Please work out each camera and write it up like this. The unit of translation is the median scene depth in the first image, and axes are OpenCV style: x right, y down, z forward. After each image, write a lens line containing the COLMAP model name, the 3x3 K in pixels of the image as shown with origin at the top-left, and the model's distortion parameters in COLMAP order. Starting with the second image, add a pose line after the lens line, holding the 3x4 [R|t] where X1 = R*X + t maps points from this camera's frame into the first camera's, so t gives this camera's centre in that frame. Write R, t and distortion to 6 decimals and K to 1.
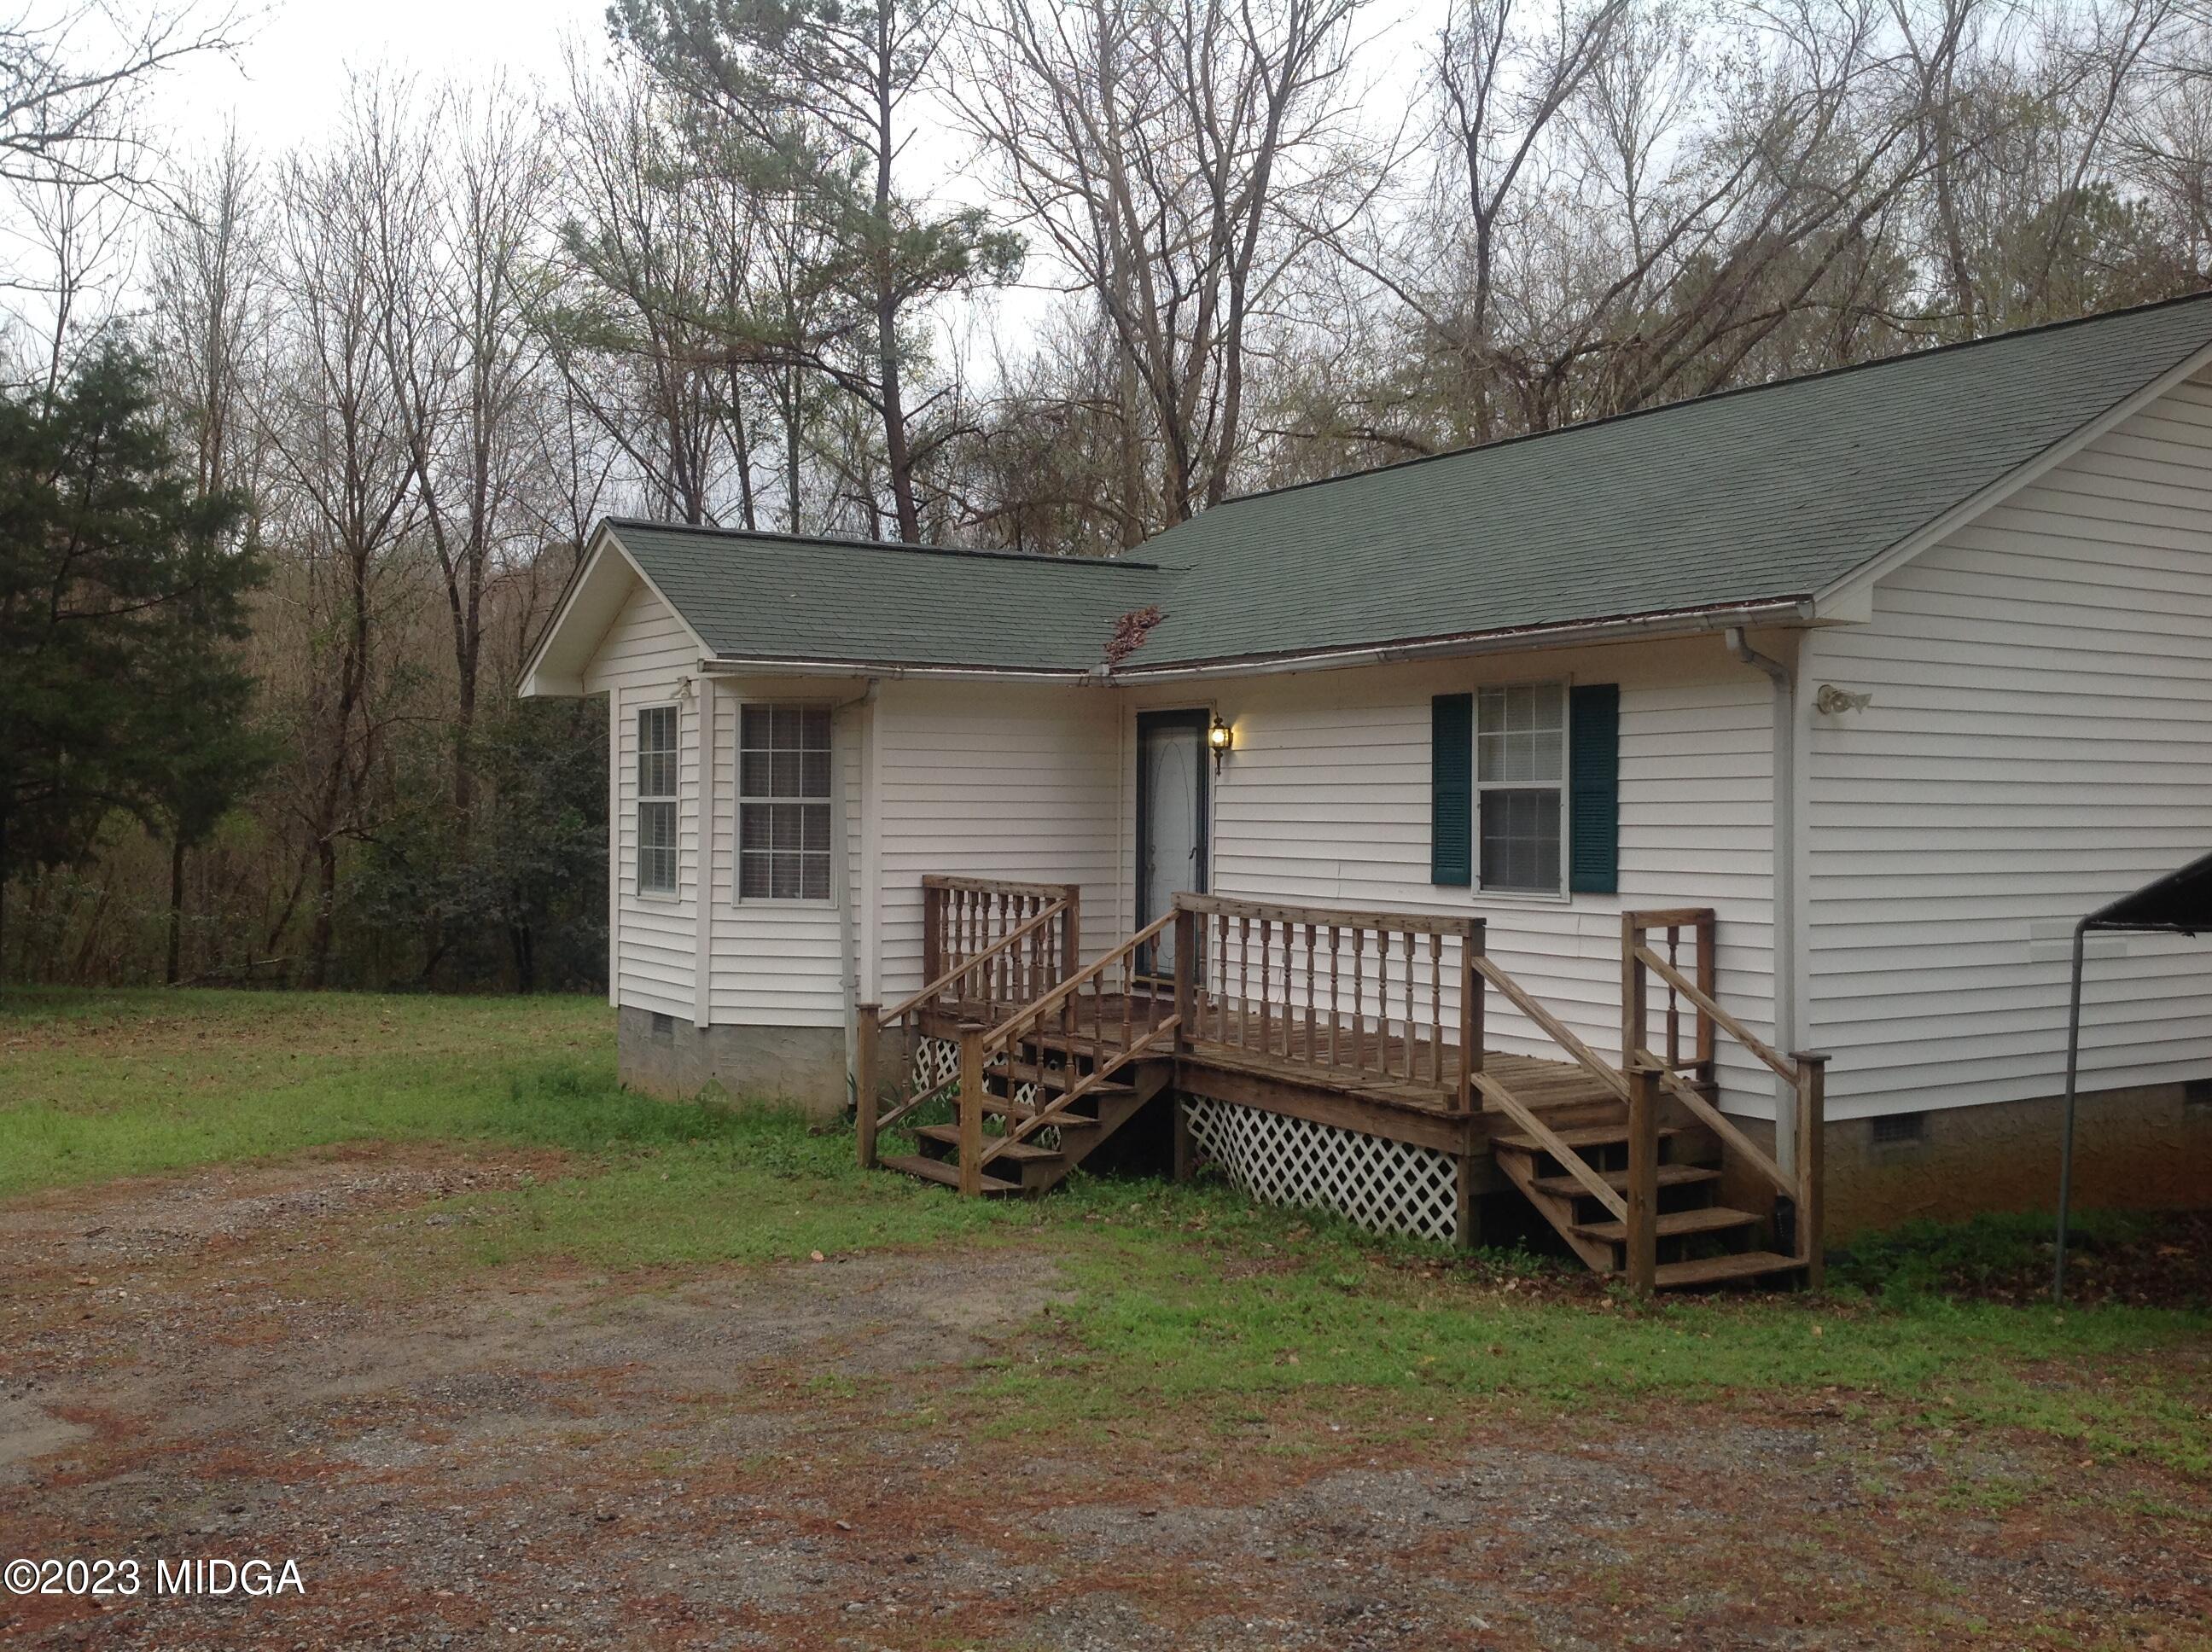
lens RADIAL K [[2164.4, 0, 1116.1], [0, 2164.4, 813.8], [0, 0, 1]] dist [0.269571, -0.613604]
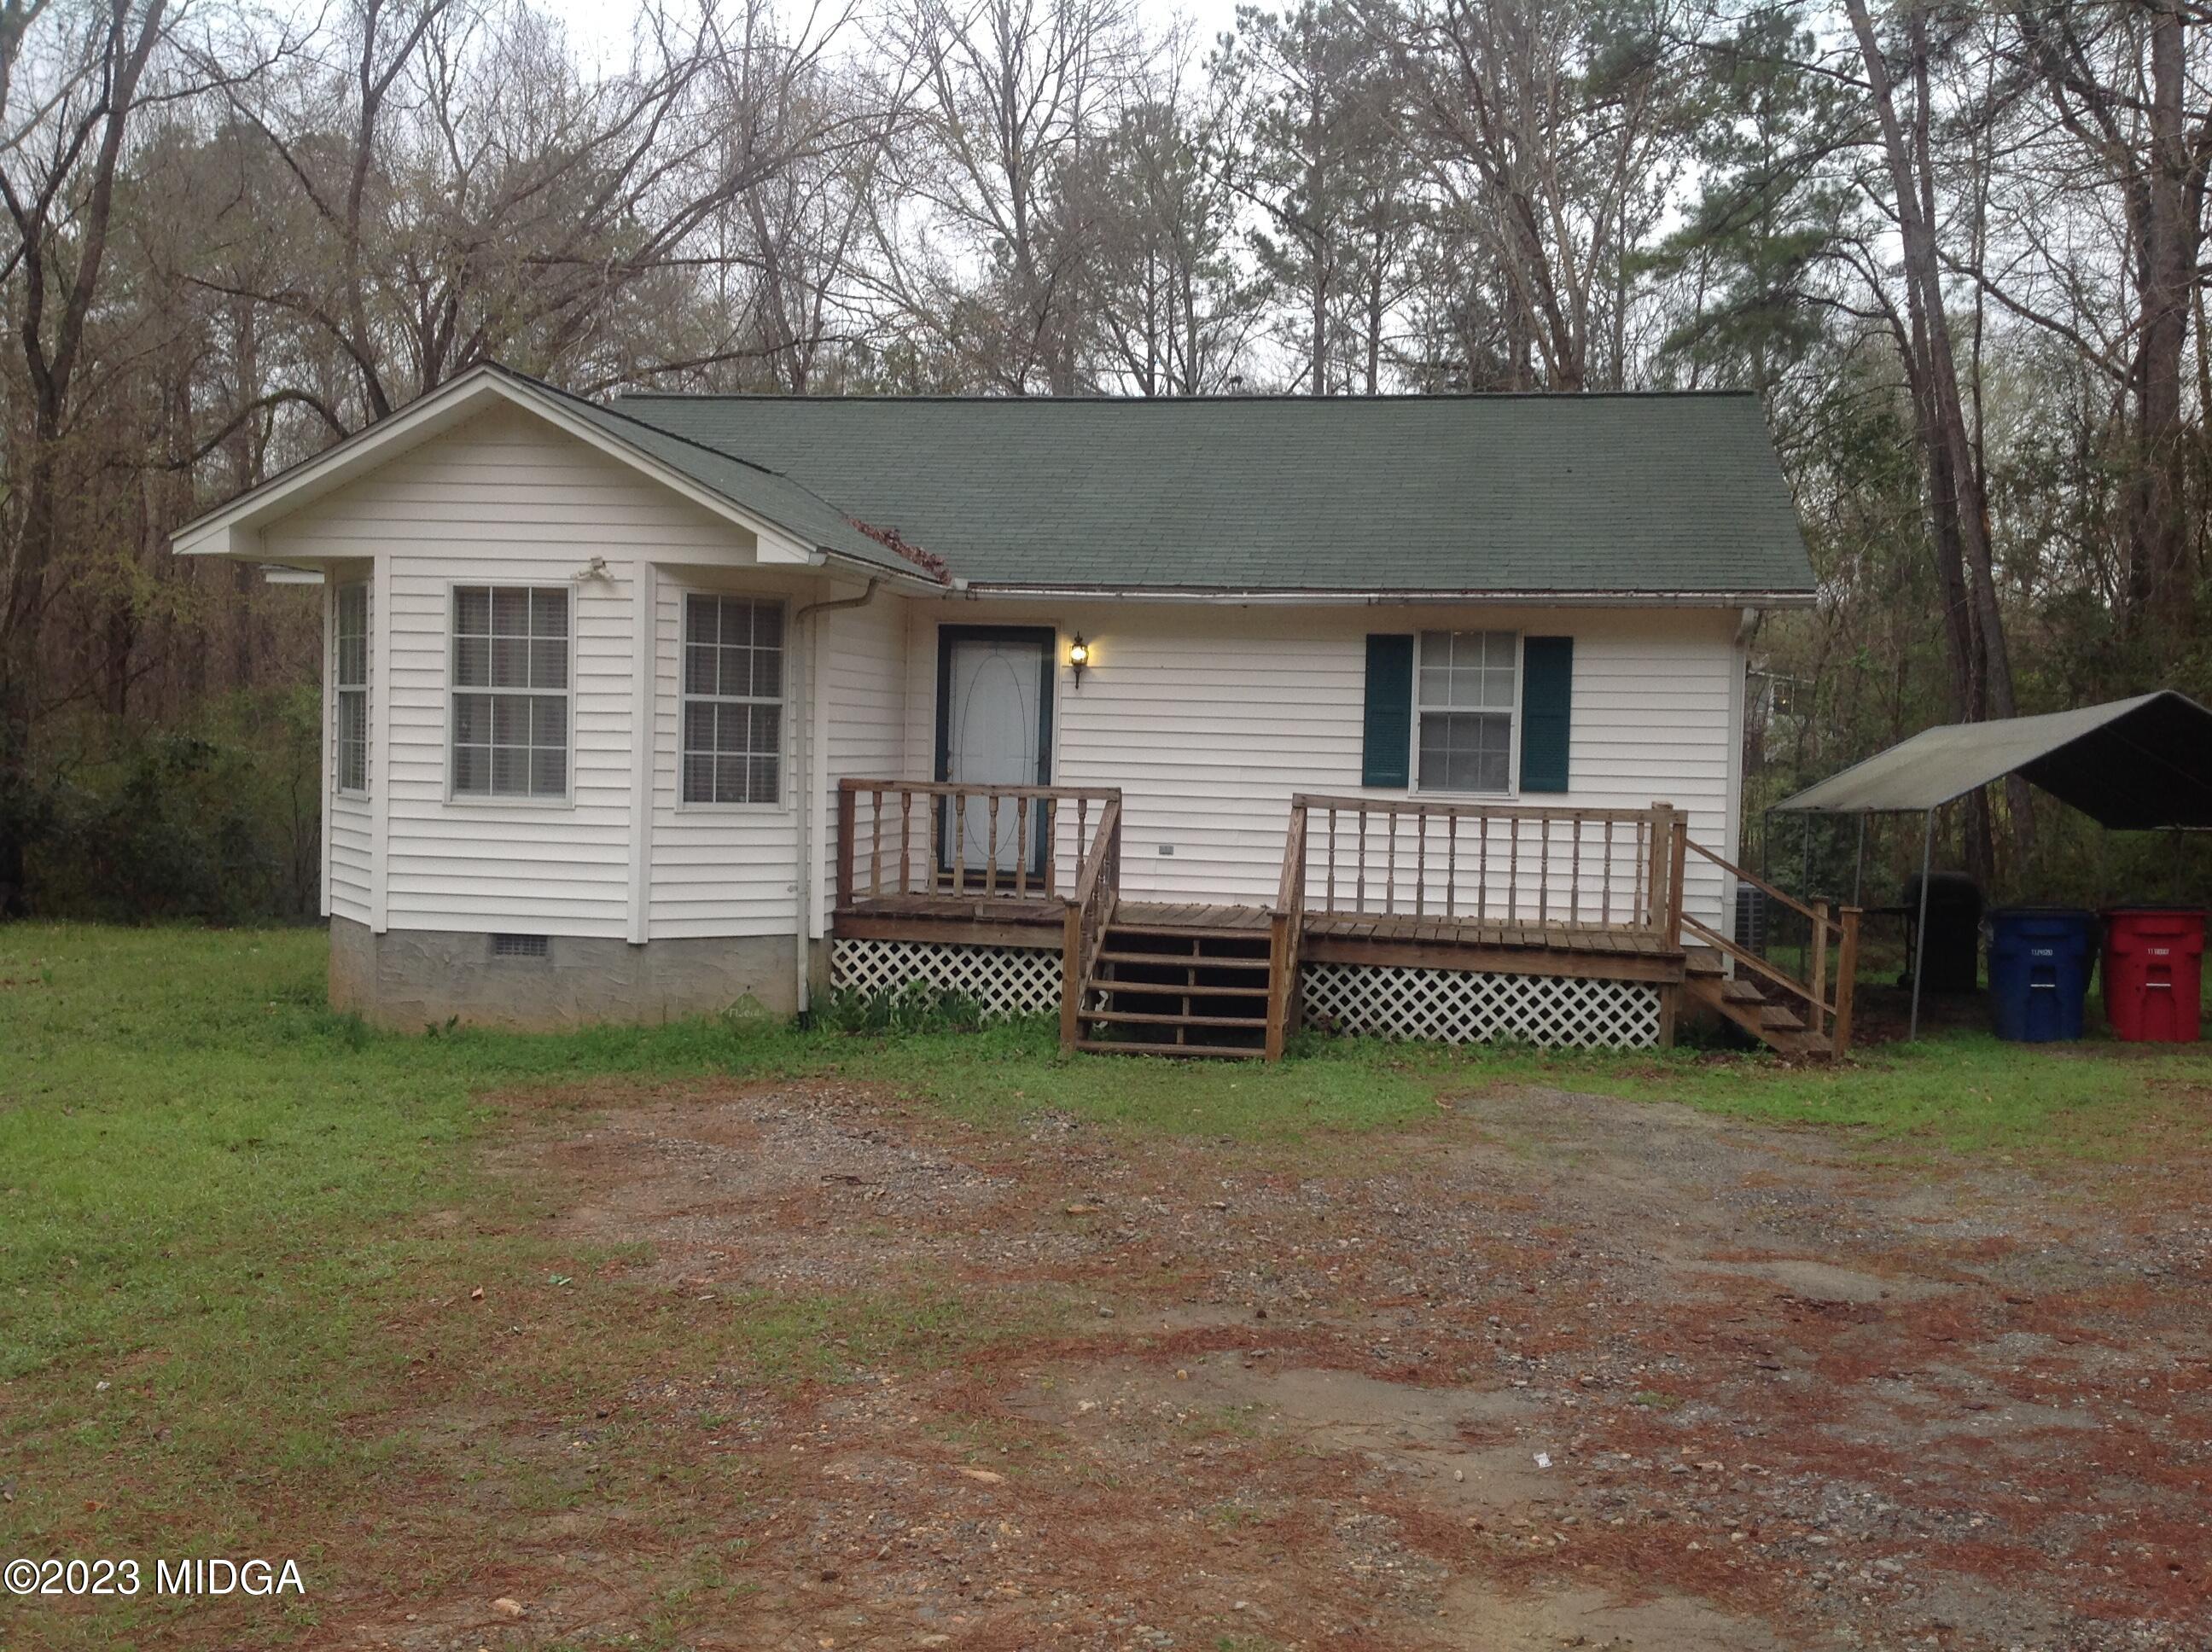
lens RADIAL K [[2164.4, 0, 1116.1], [0, 2164.4, 813.8], [0, 0, 1]] dist [0.269571, -0.613604]
pose [[0.659134, -0.010939, 0.751946, -0.870908], [-0.021330, 0.999220, 0.033233, 0.009748], [-0.751723, -0.037944, 0.658387, 0.286245]]
